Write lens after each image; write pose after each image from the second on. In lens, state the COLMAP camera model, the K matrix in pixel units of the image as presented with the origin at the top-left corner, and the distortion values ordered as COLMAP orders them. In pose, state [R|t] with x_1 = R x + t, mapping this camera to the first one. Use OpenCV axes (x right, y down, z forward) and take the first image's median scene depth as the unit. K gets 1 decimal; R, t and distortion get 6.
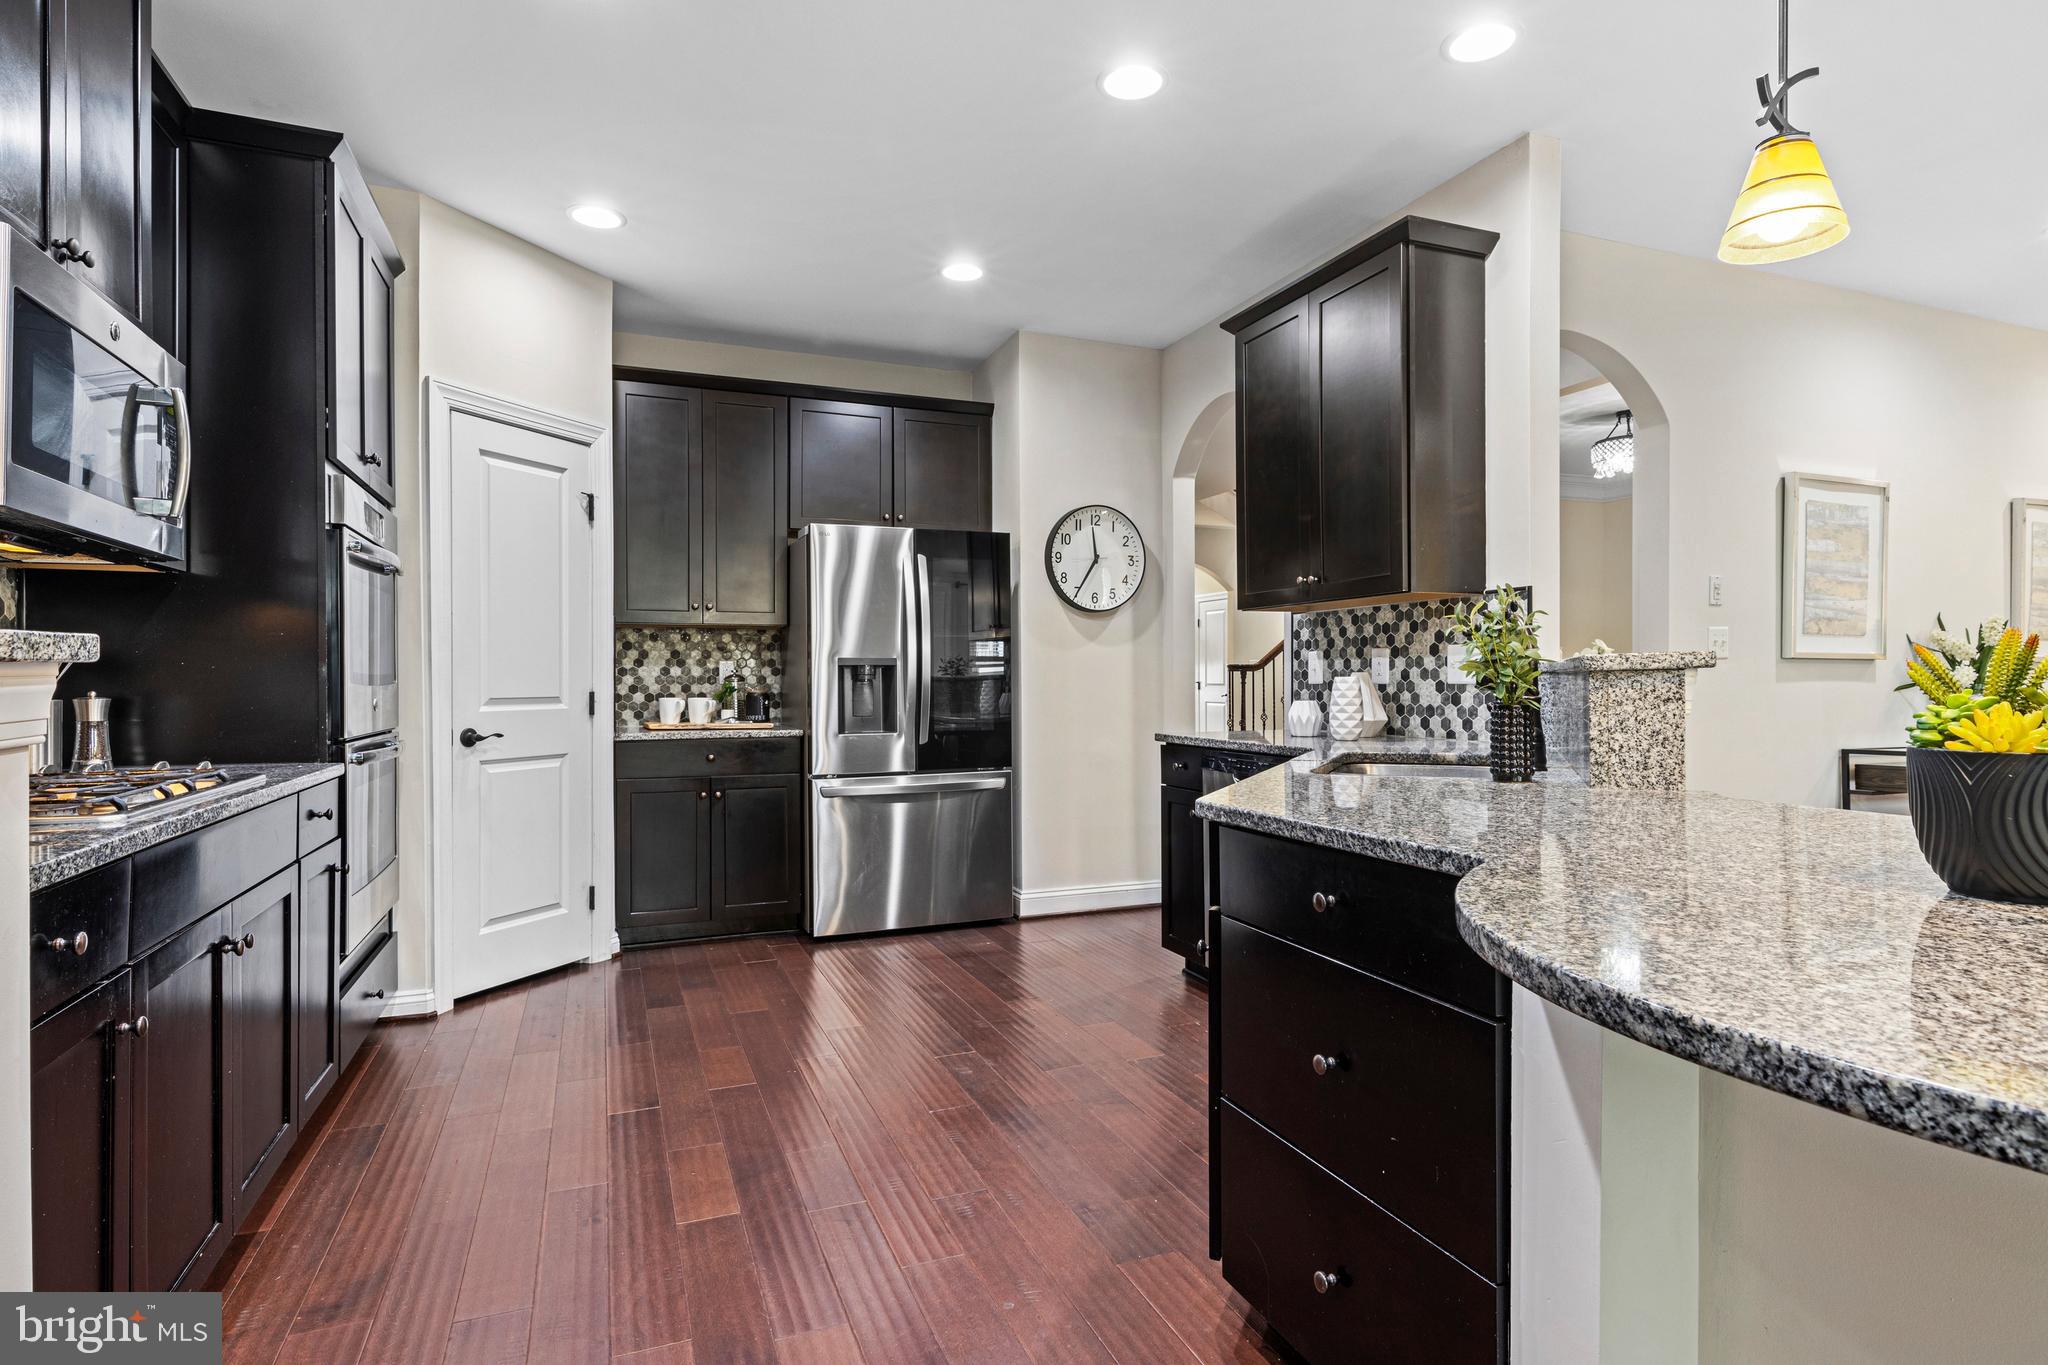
lens RADIAL K [[1060.4, 0, 1021.4], [0, 1060.4, 683.2], [0, 0, 1]] dist [0.010141, -0.000196]
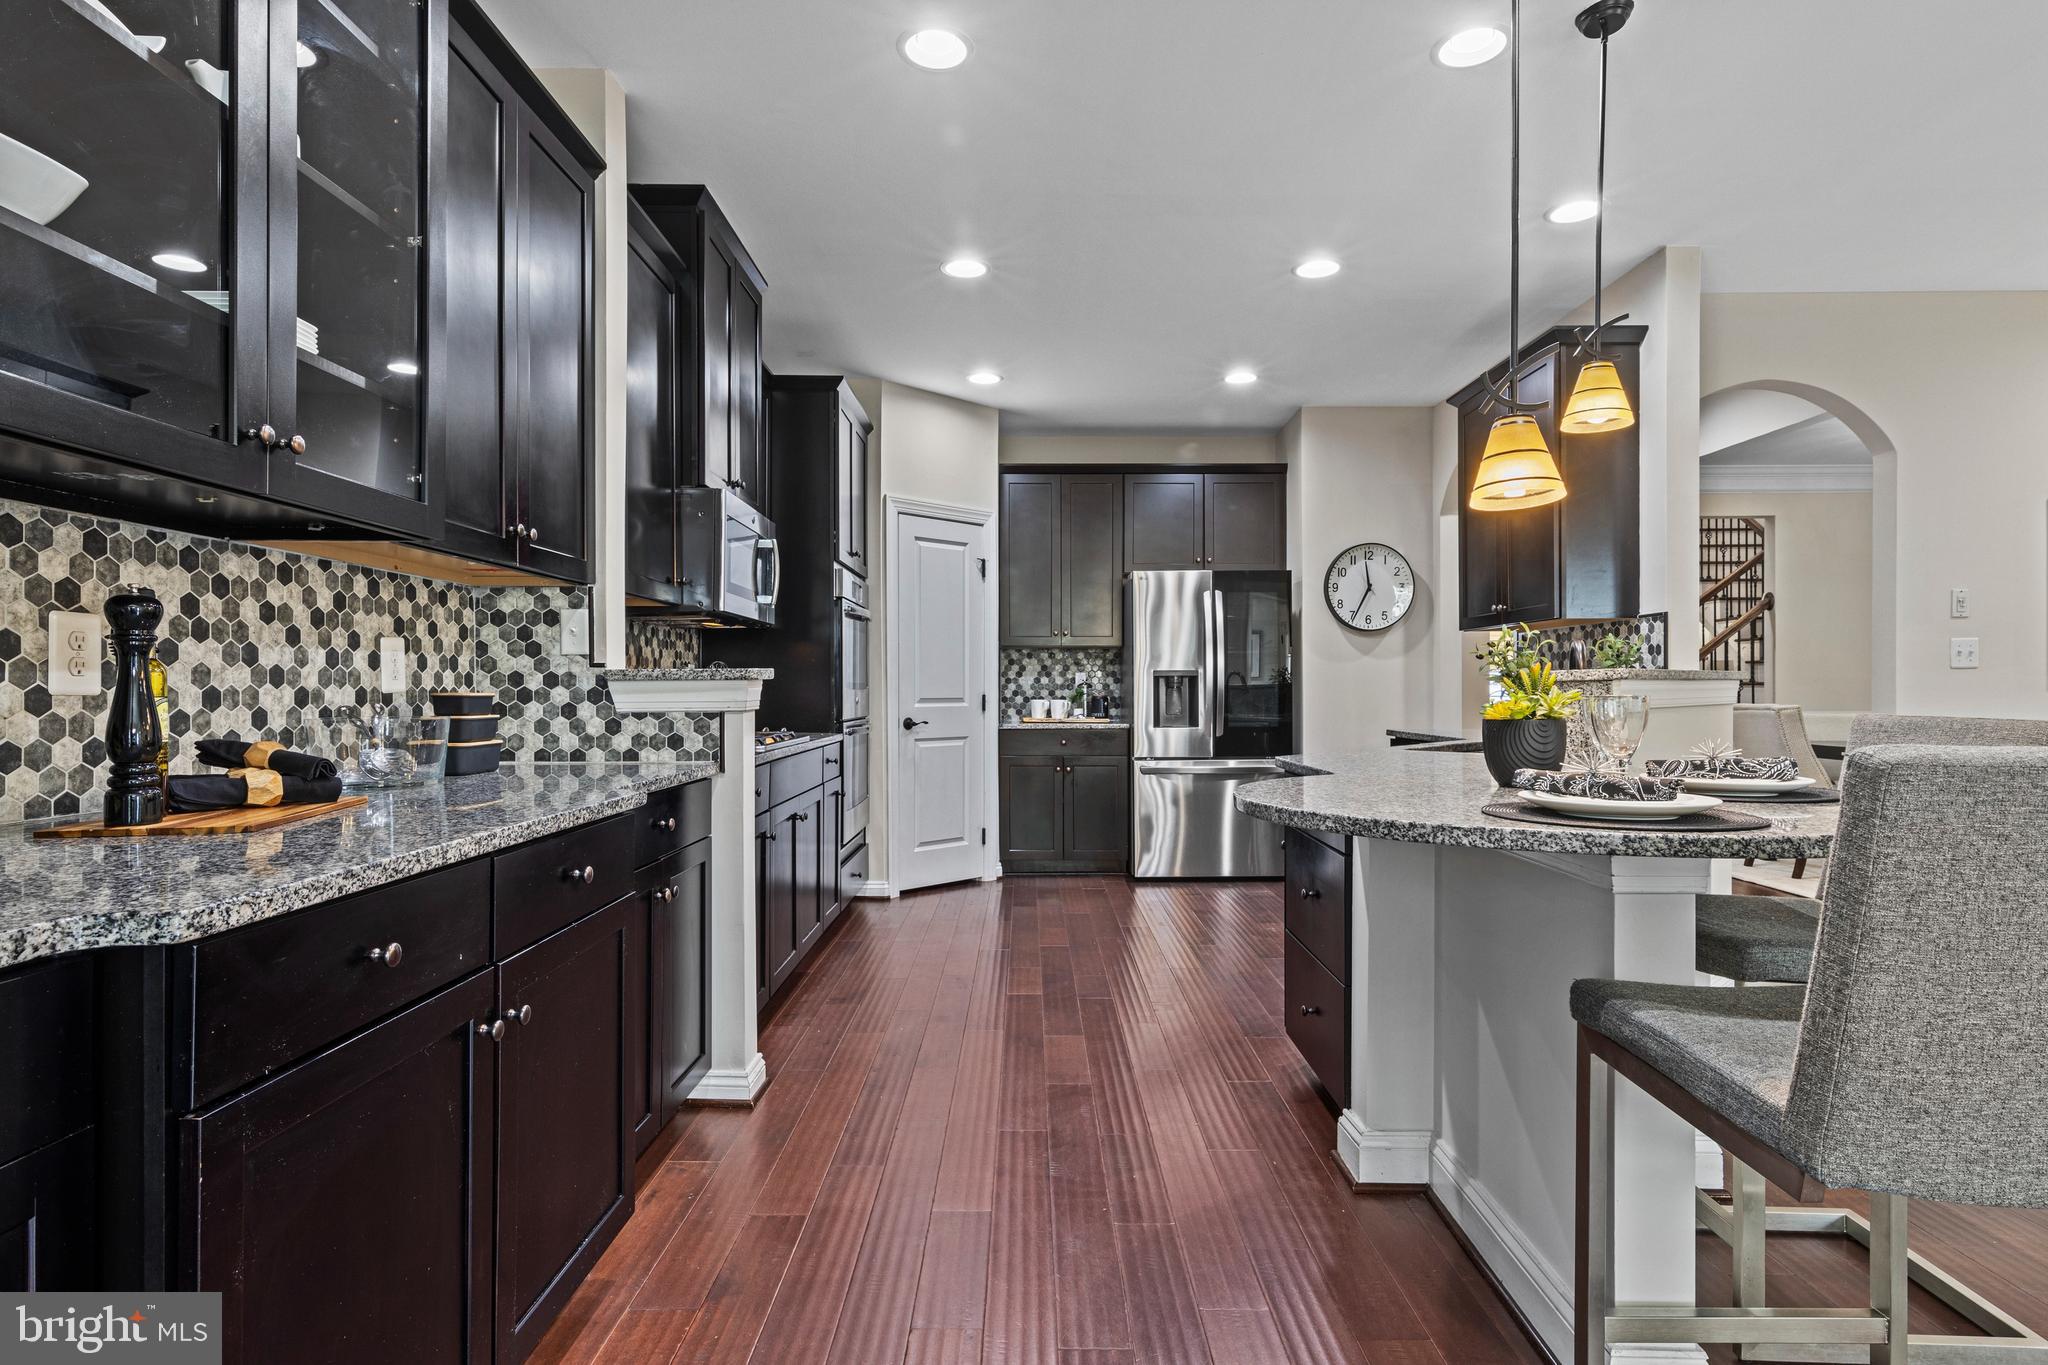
lens RADIAL K [[1060.4, 0, 1021.4], [0, 1060.4, 683.2], [0, 0, 1]] dist [0.010141, -0.000196]
pose [[0.927343, -0.000288, -0.374212, 0.170178], [-0.002363, 0.999975, -0.006626, 0.001671], [0.374205, 0.007029, 0.927319, -0.298683]]
